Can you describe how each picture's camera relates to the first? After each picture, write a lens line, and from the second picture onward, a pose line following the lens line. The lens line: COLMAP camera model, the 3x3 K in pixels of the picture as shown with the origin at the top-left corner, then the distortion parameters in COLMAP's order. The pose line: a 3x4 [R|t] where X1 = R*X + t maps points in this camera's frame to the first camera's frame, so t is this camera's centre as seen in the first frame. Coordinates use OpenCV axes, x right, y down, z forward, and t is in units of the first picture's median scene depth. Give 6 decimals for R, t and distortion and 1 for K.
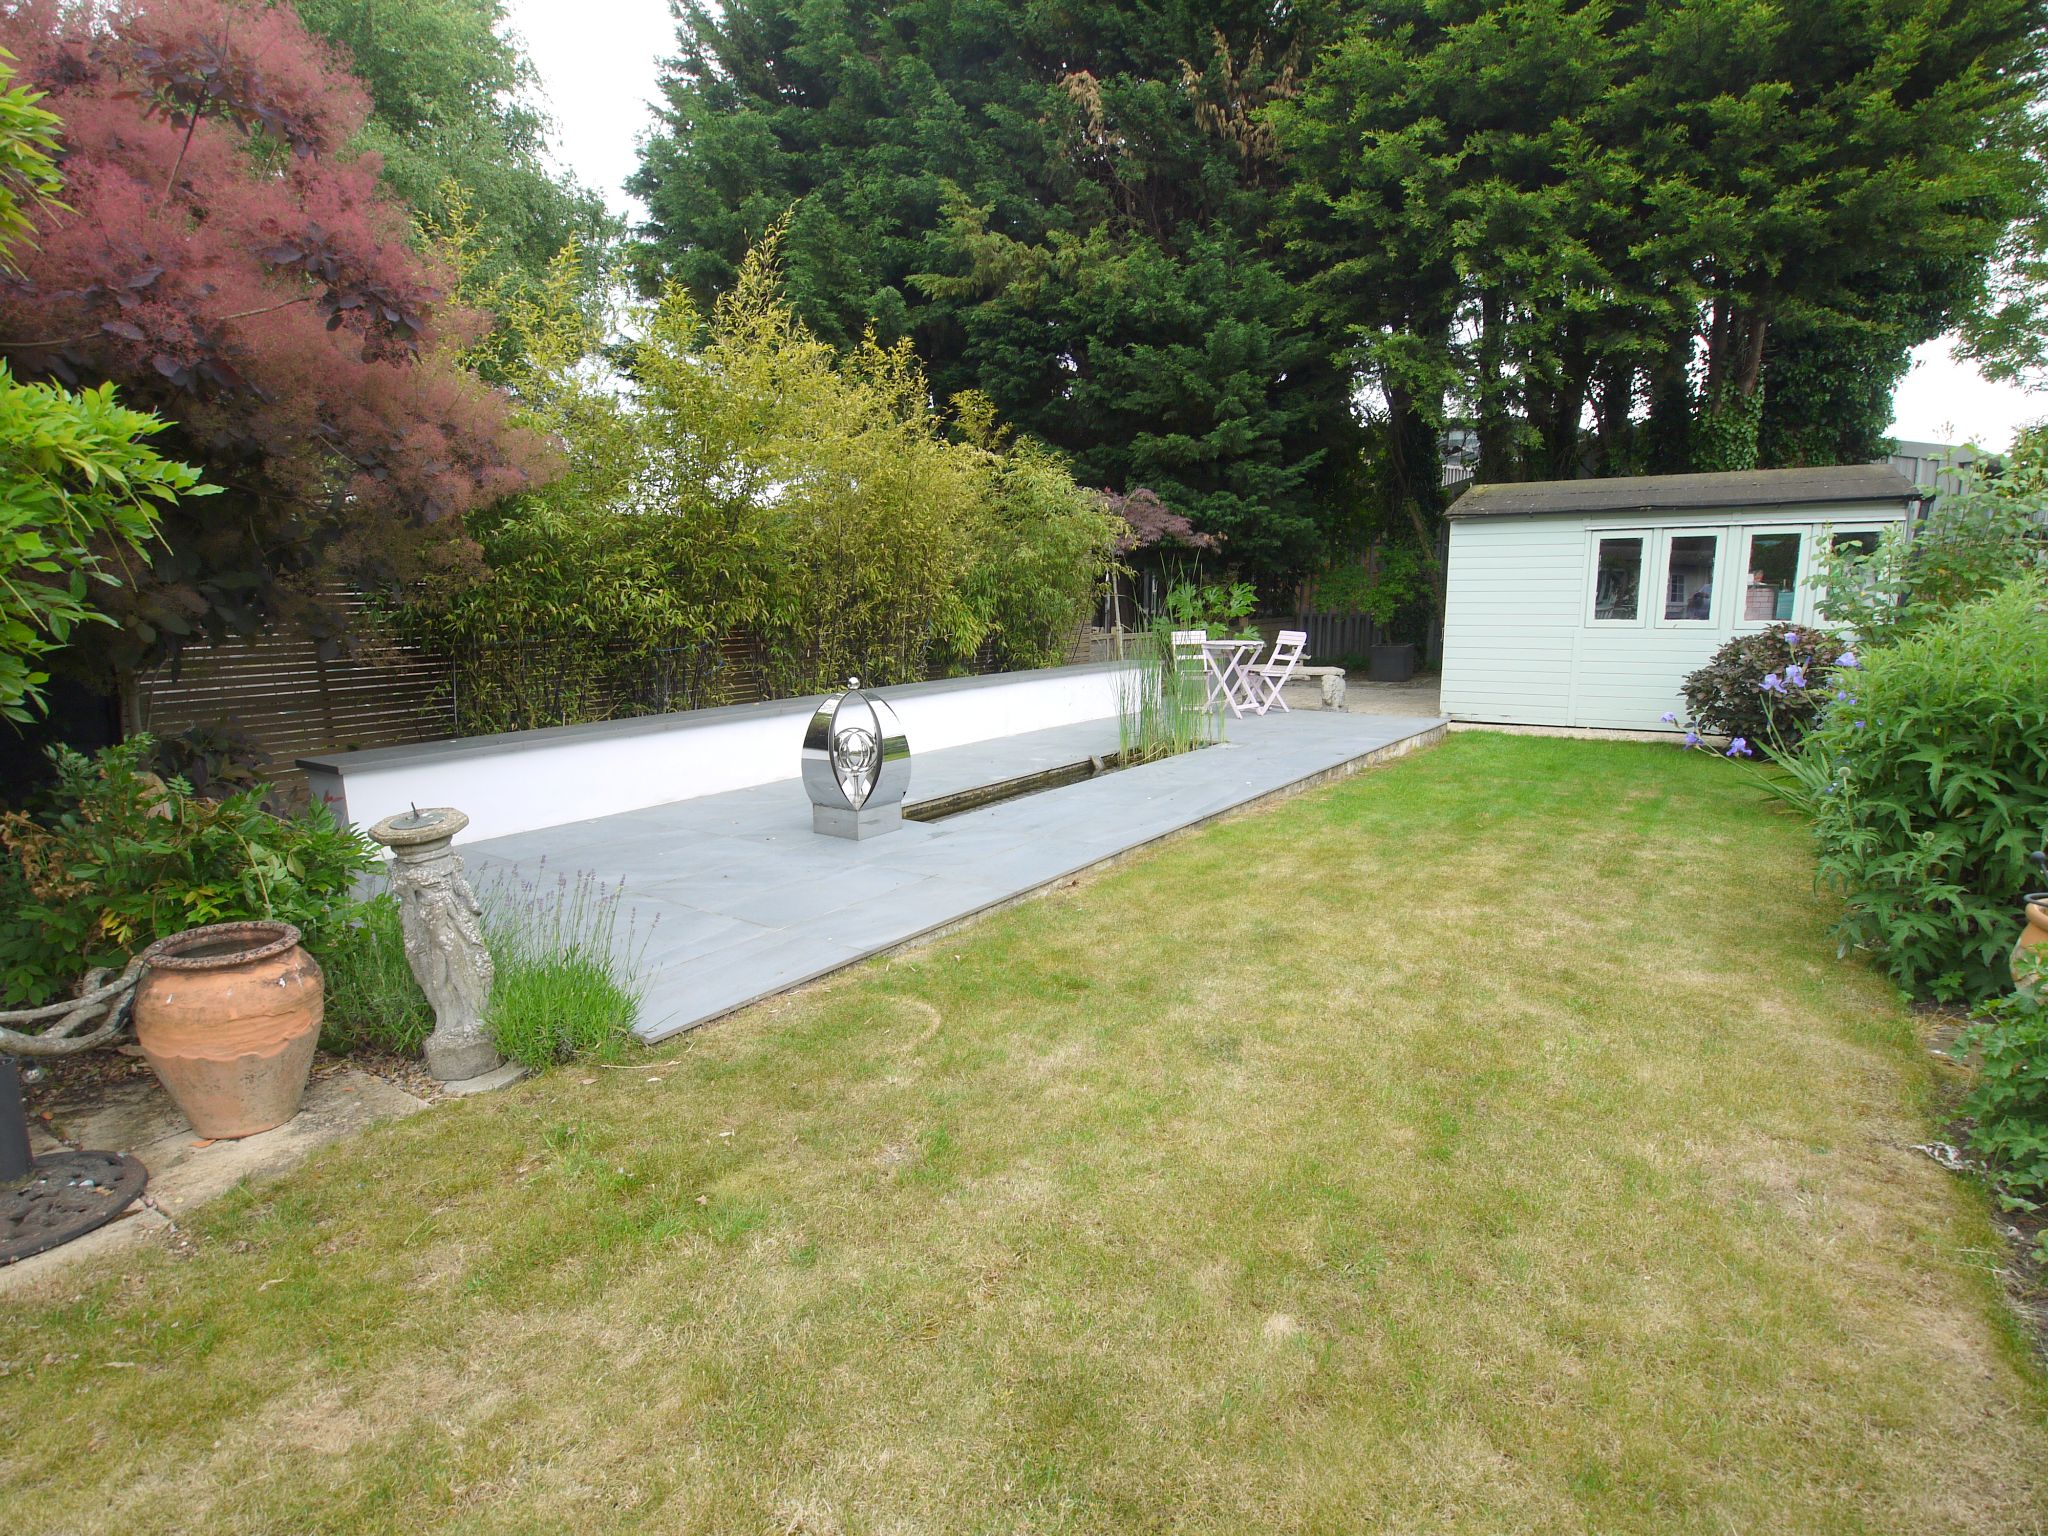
lens RADIAL K [[1083.2, 0, 1028.4], [0, 1083.2, 778.3], [0, 0, 1]] dist [-0.011163, -0.004123]
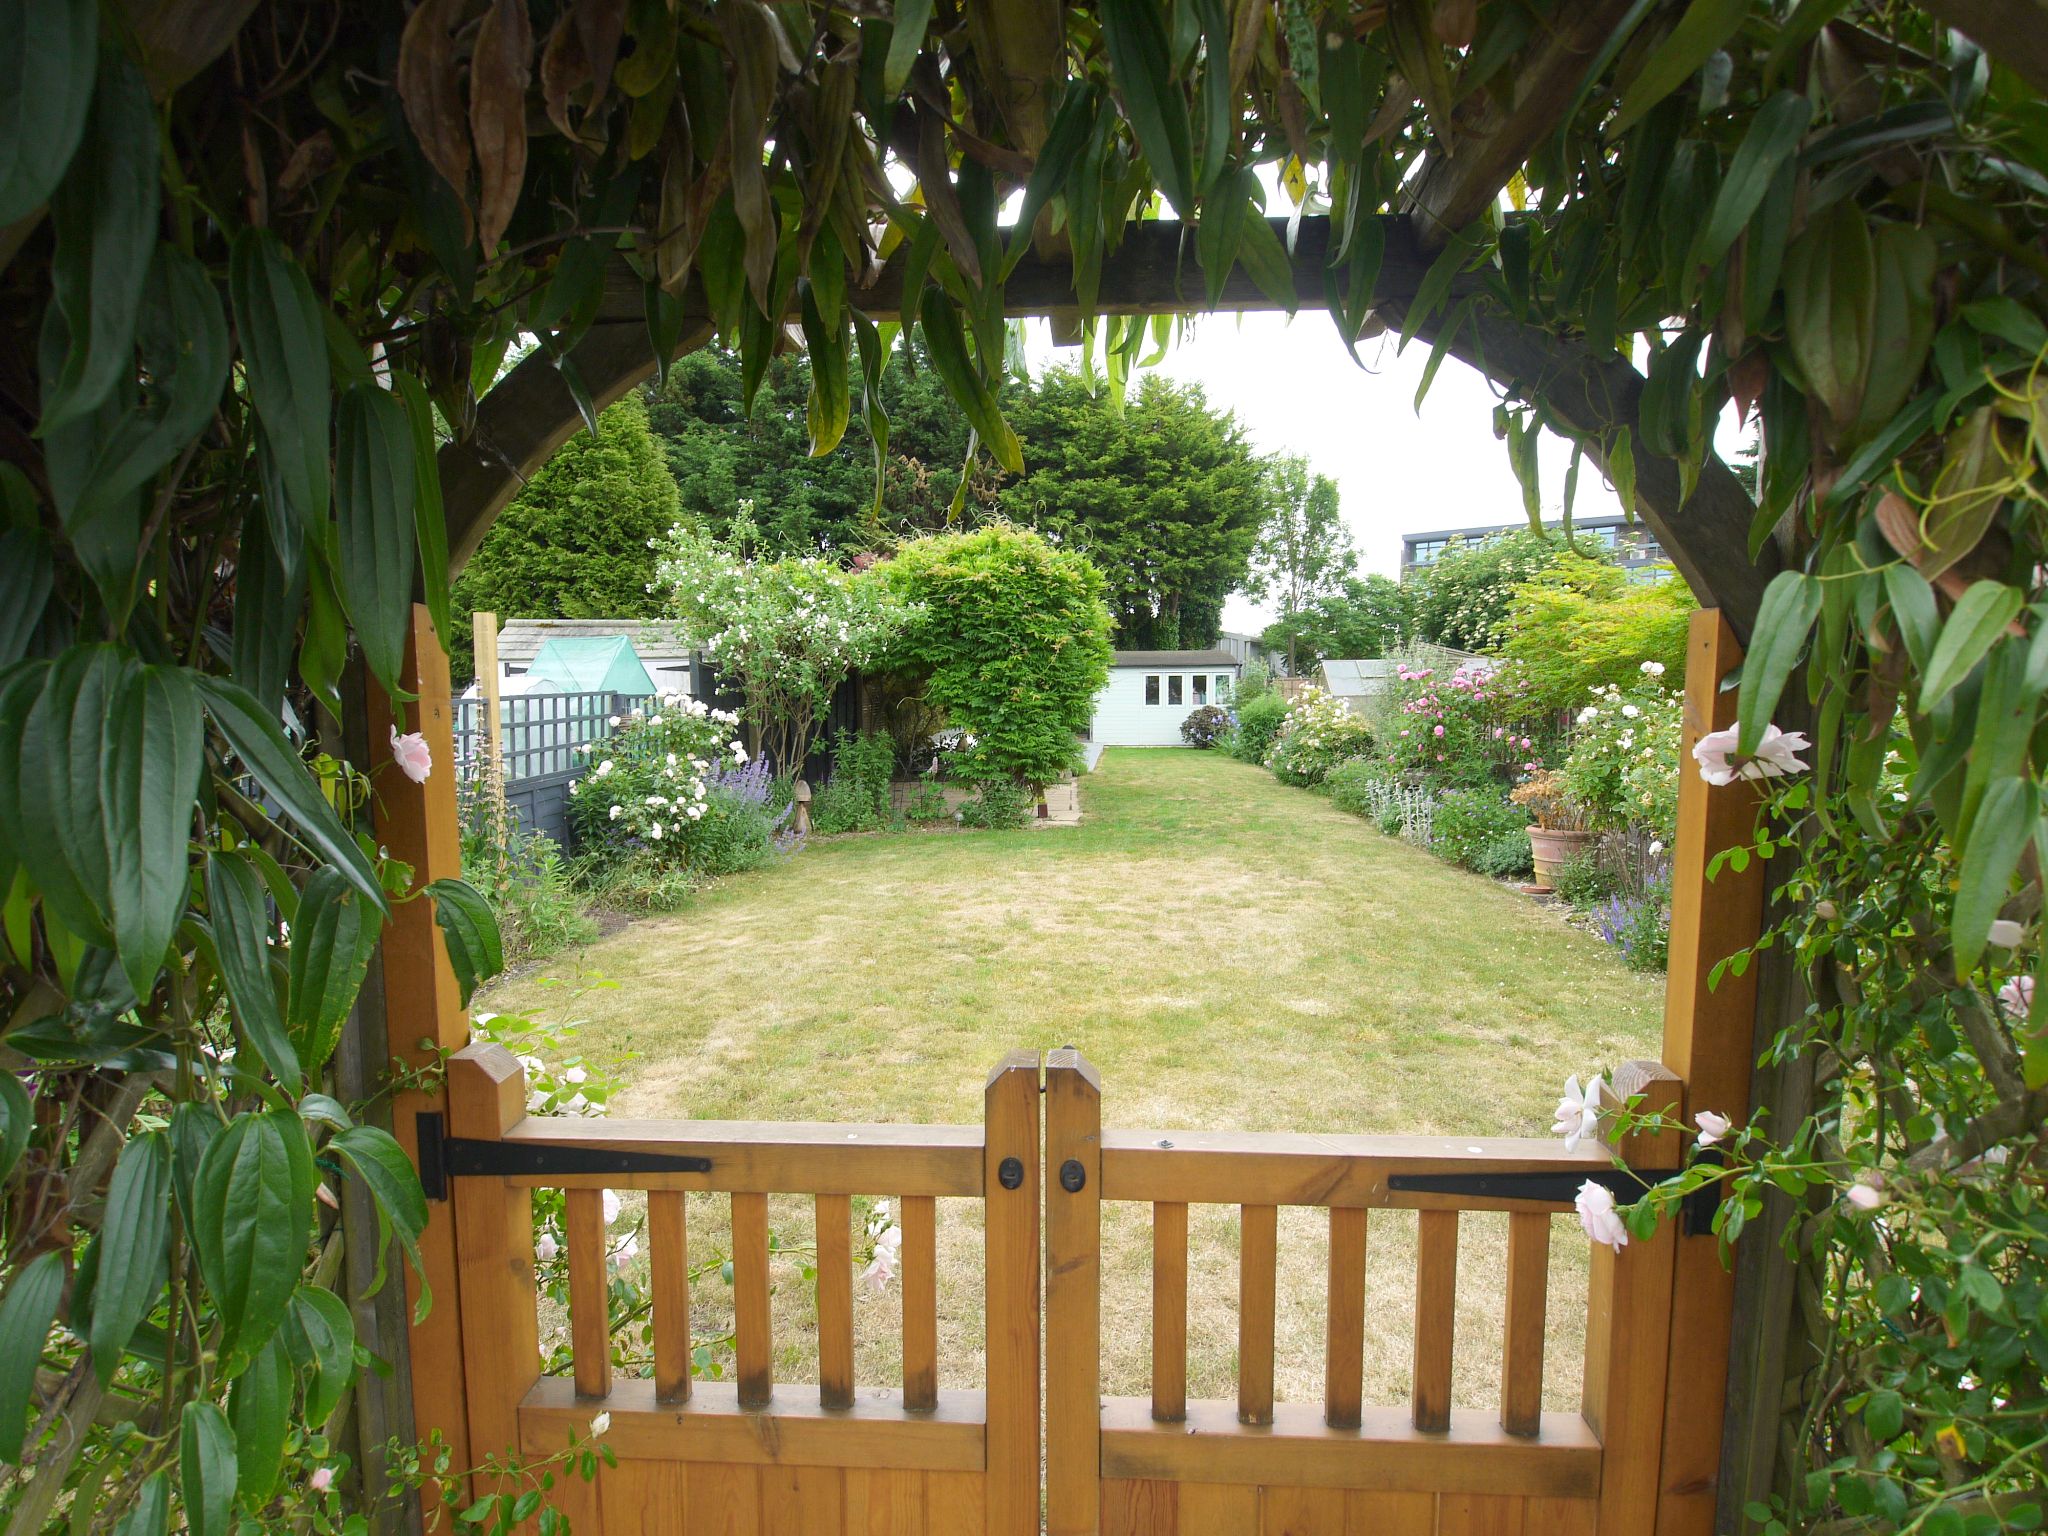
lens RADIAL K [[1083.2, 0, 1015.7], [0, 1083.2, 785.5], [0, 0, 1]] dist [-0.011163, -0.004123]
pose [[0.876231, -0.041562, 0.480095, -1.102306], [0.081632, 0.994677, -0.062879, 0.202248], [-0.474927, 0.094288, 0.874960, -1.234894]]
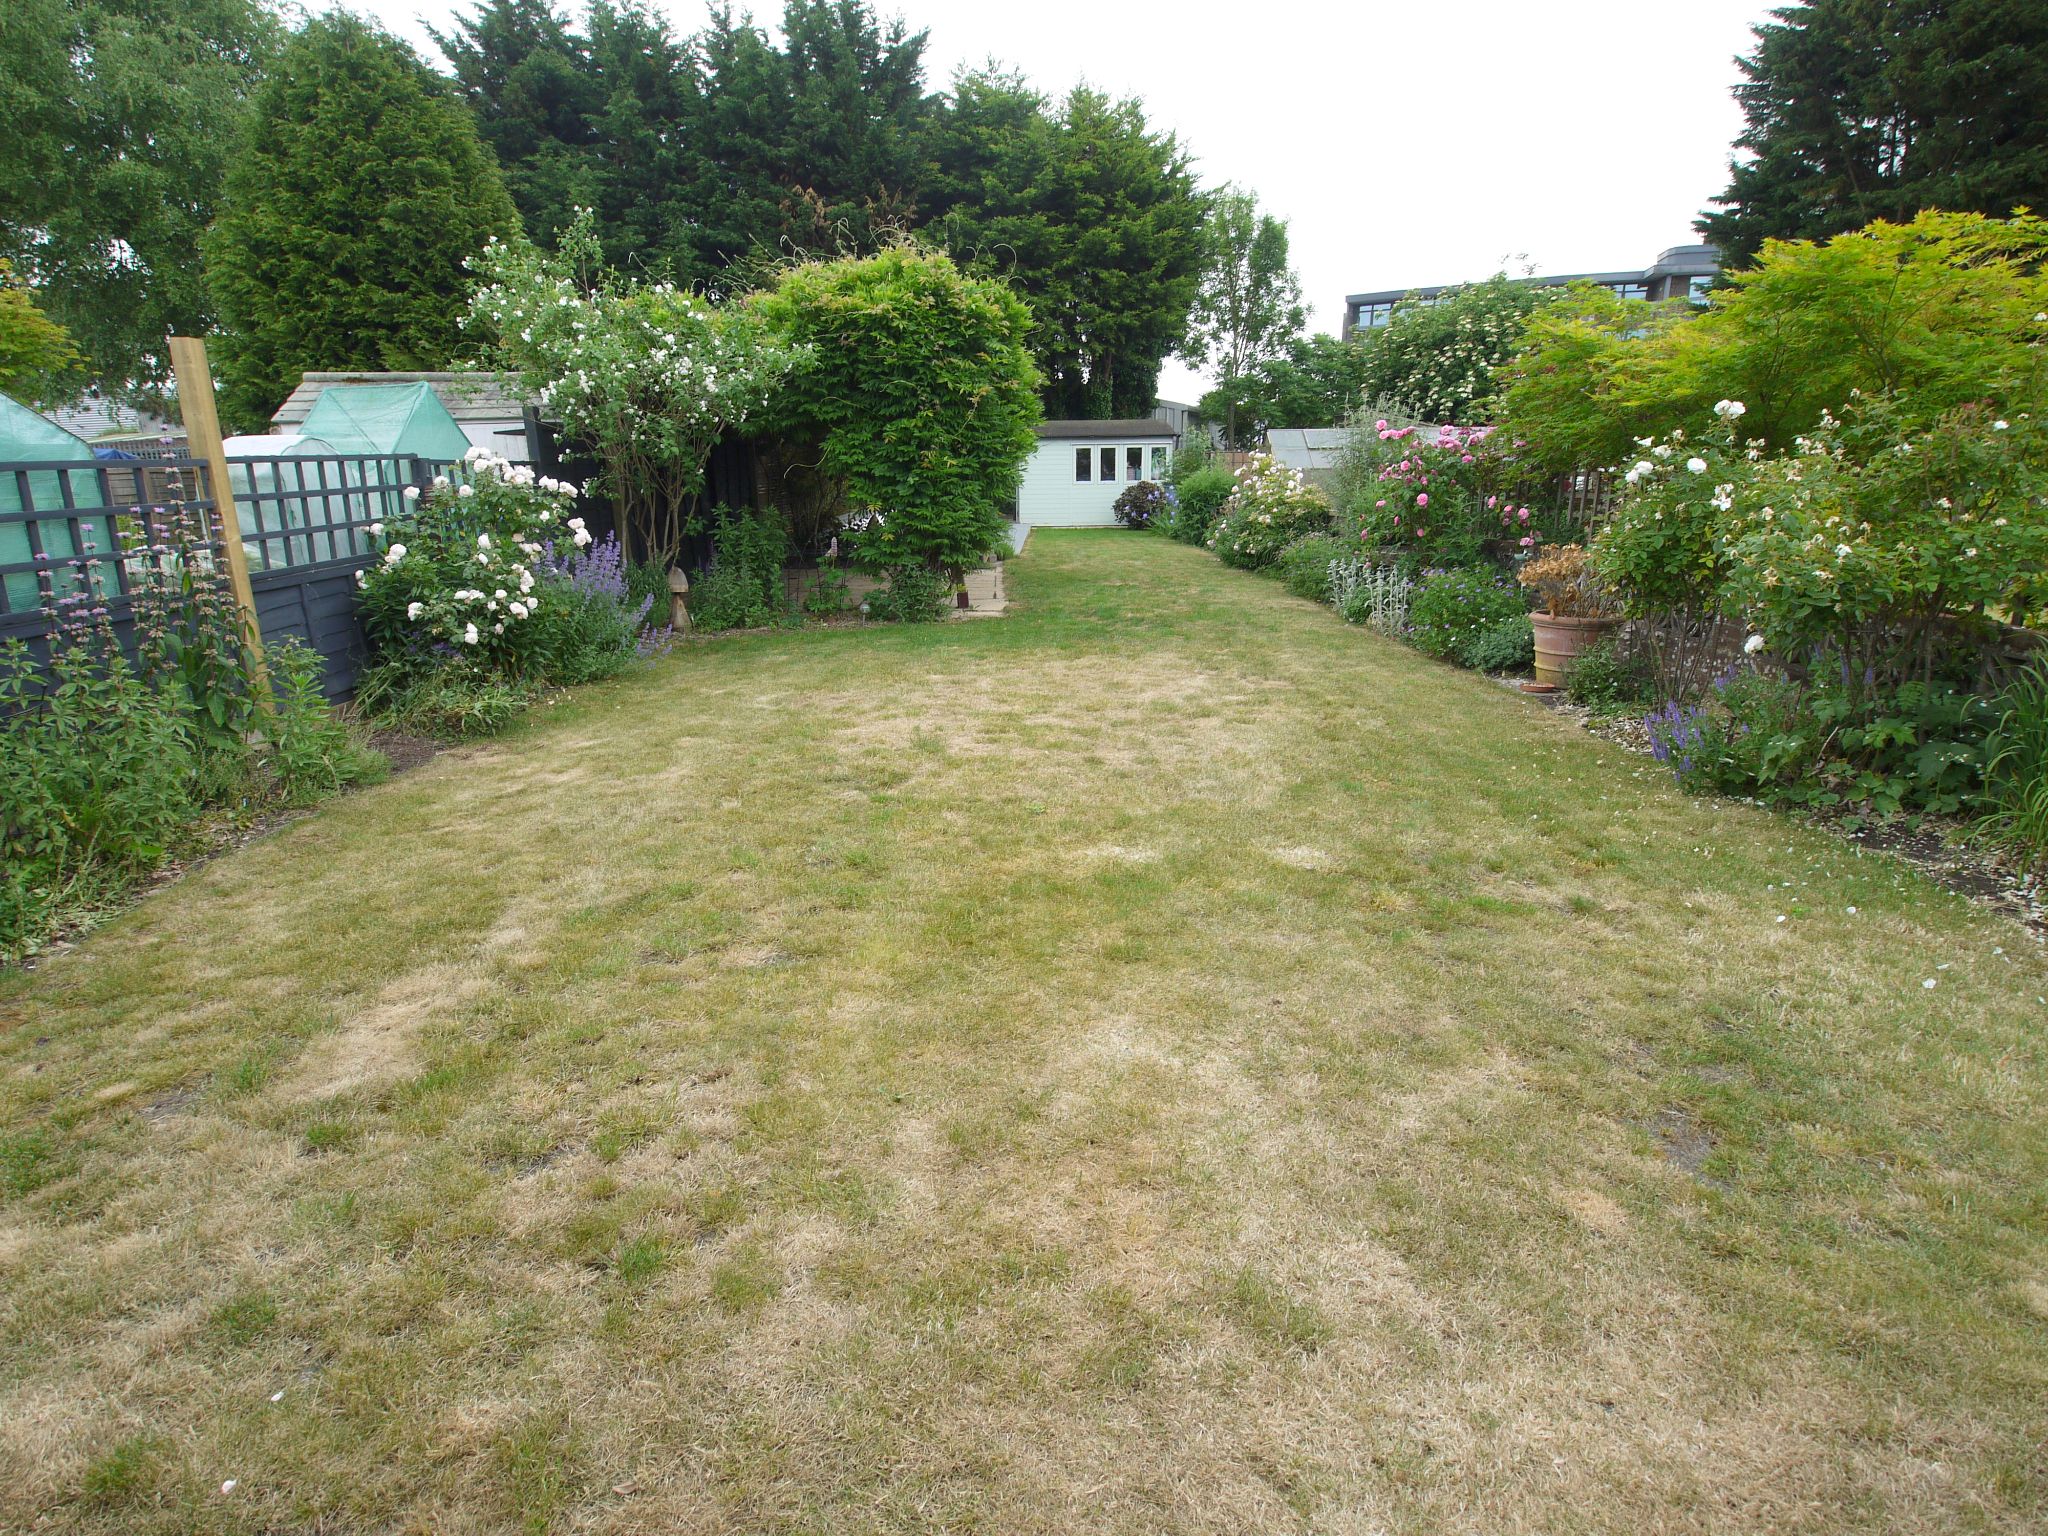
lens RADIAL K [[1083.2, 0, 1019.3], [0, 1083.2, 795.2], [0, 0, 1]] dist [-0.011163, -0.004123]
pose [[0.839736, -0.158940, 0.519213, -1.029755], [0.096562, 0.984671, 0.145252, 0.196316], [-0.534340, -0.071837, 0.842211, -1.122765]]
